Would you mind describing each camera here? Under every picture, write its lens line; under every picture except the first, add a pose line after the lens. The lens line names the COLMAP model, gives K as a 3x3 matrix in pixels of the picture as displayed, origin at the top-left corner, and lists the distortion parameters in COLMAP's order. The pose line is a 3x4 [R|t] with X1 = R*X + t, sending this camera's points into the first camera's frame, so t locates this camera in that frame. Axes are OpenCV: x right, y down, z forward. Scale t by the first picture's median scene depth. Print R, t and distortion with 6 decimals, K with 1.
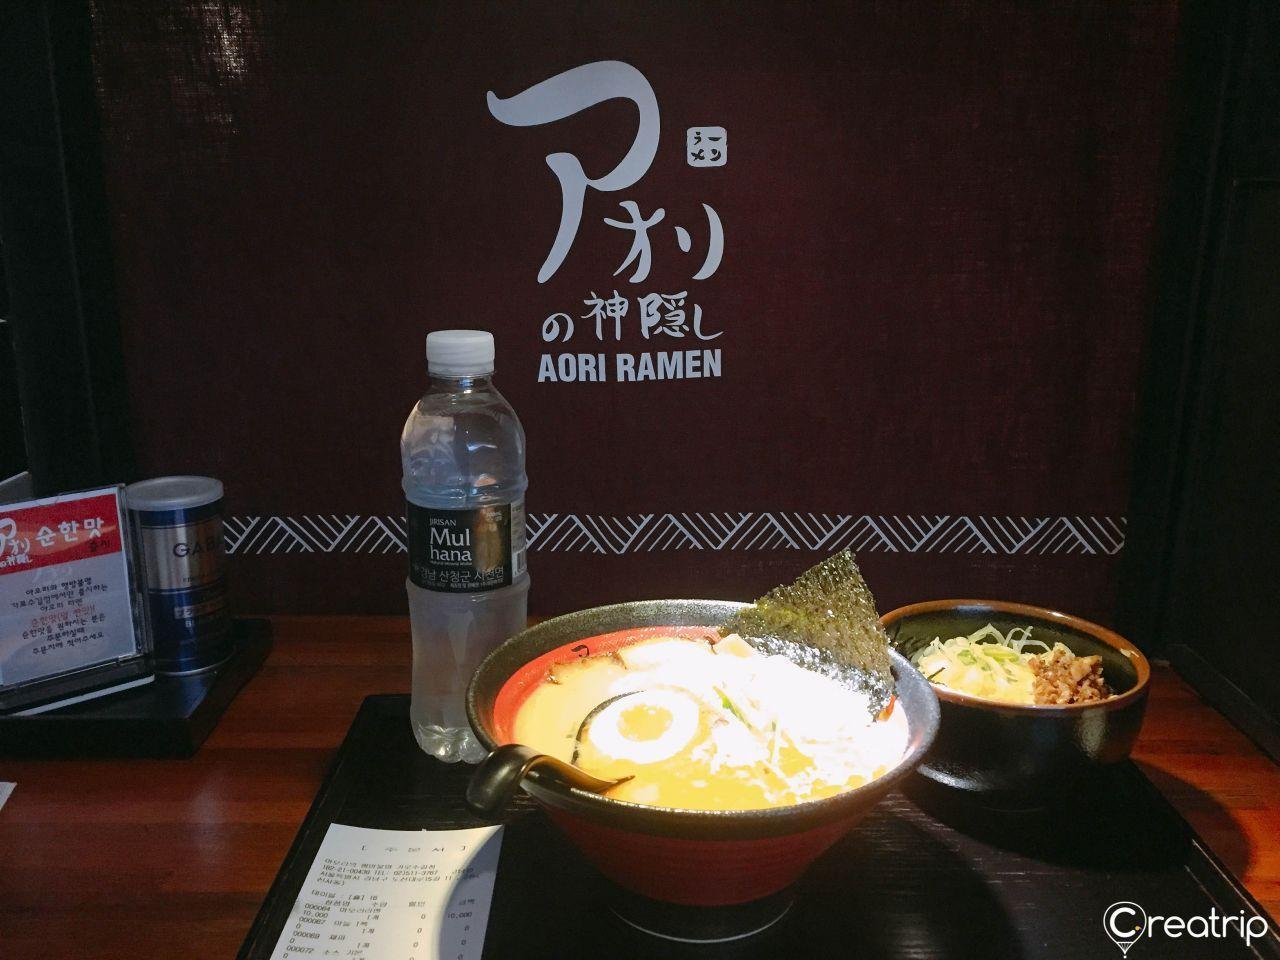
lens RADIAL K [[1148.8, 0, 660.1], [0, 1148.8, 461.7], [0, 0, 1]] dist [0.060505, -0.008694]
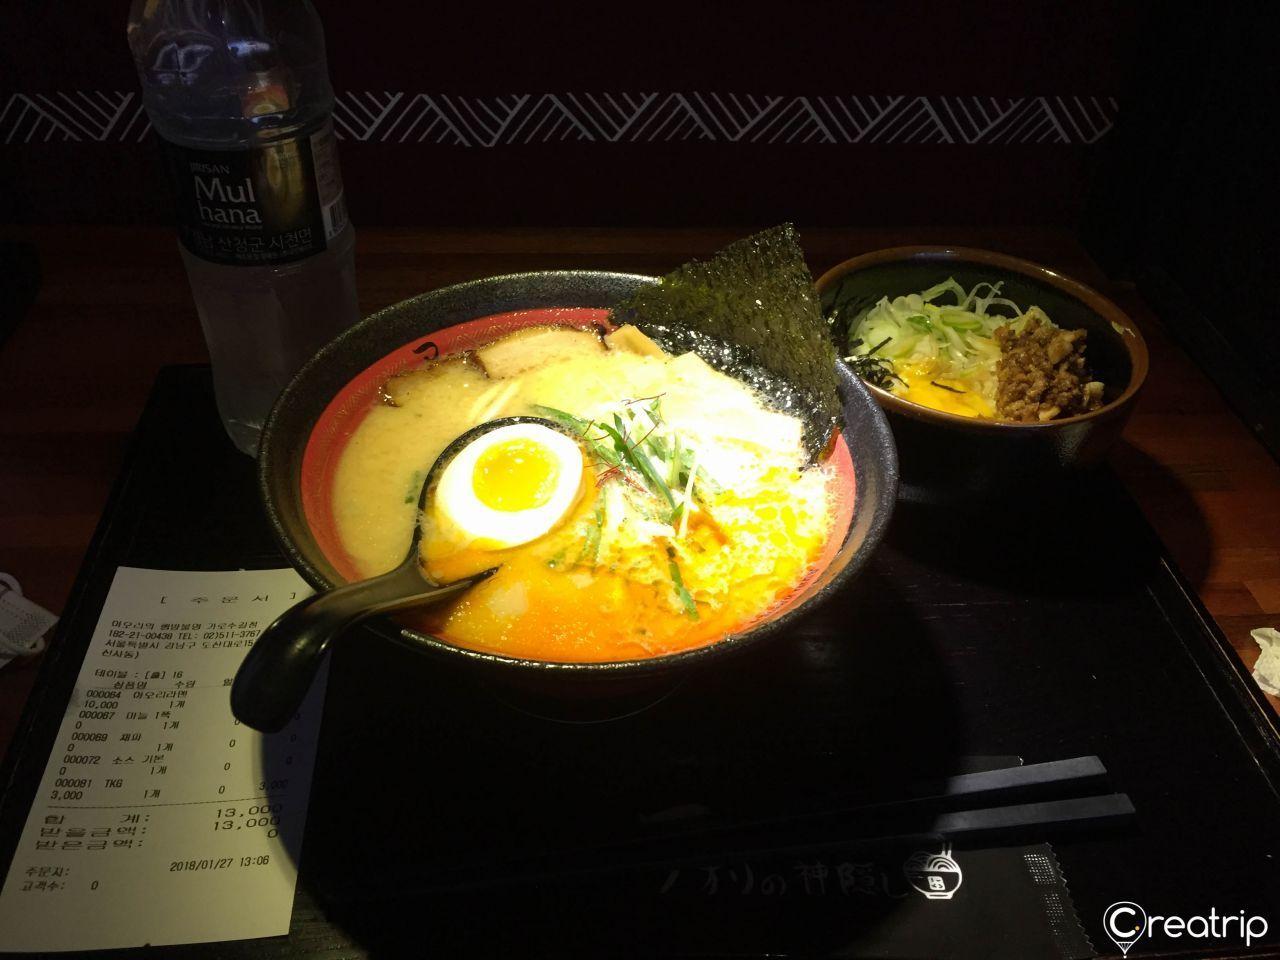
lens RADIAL K [[1132.9, 0, 660.6], [0, 1132.9, 480.5], [0, 0, 1]] dist [0.090250, -0.132813]
pose [[0.996485, -0.020068, 0.081332, 0.020604], [-0.017419, 0.900026, 0.435488, -0.083730], [-0.081940, -0.435374, 0.896513, 0.283241]]
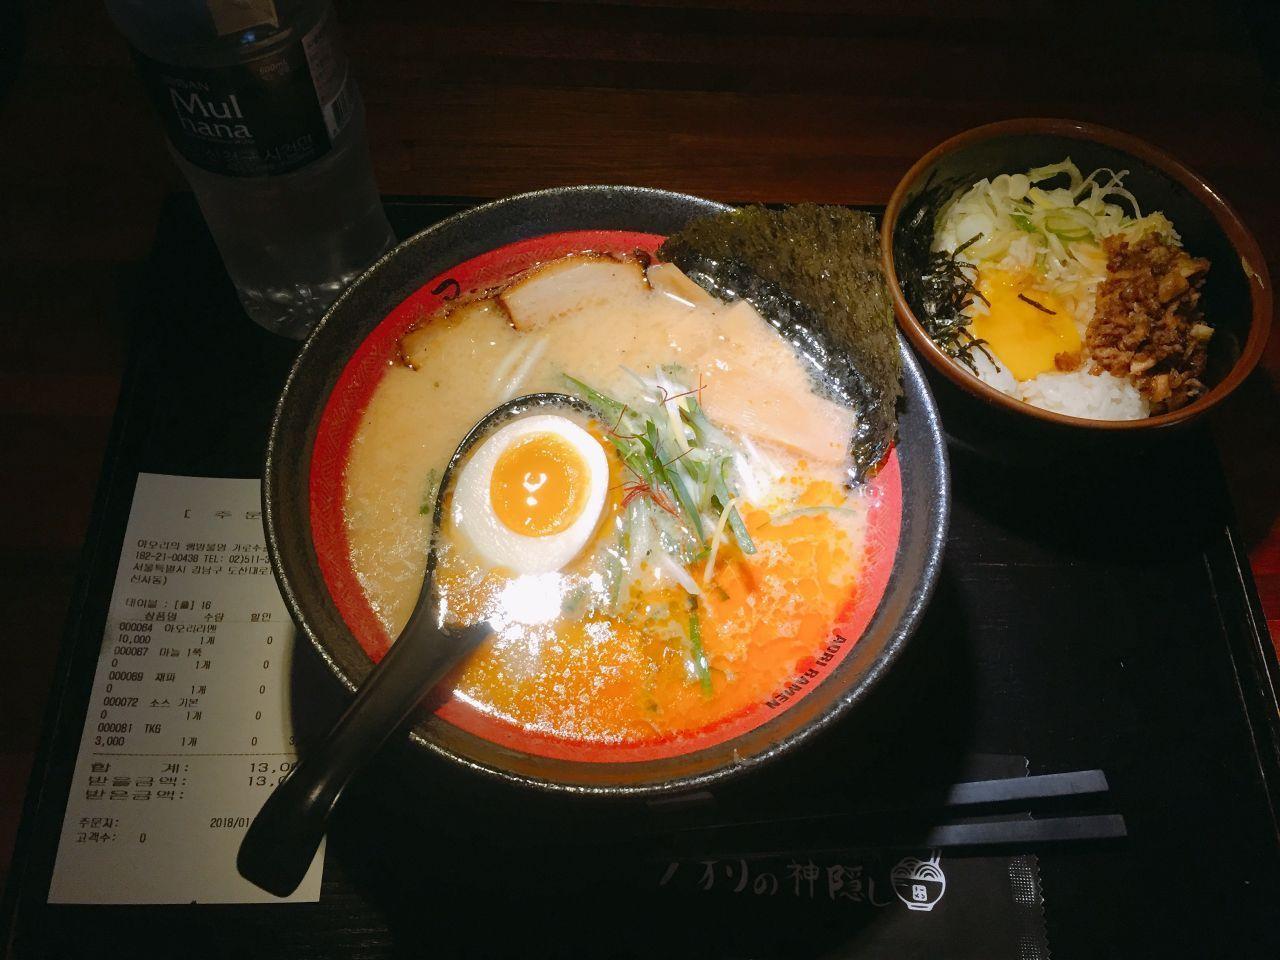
lens RADIAL K [[1132.9, 0, 660.6], [0, 1132.9, 480.5], [0, 0, 1]] dist [0.090250, -0.132813]
pose [[0.998972, 0.033775, 0.030242, 0.038450], [-0.044963, 0.652736, 0.756250, -0.265384], [0.005802, -0.756832, 0.653583, 0.478285]]
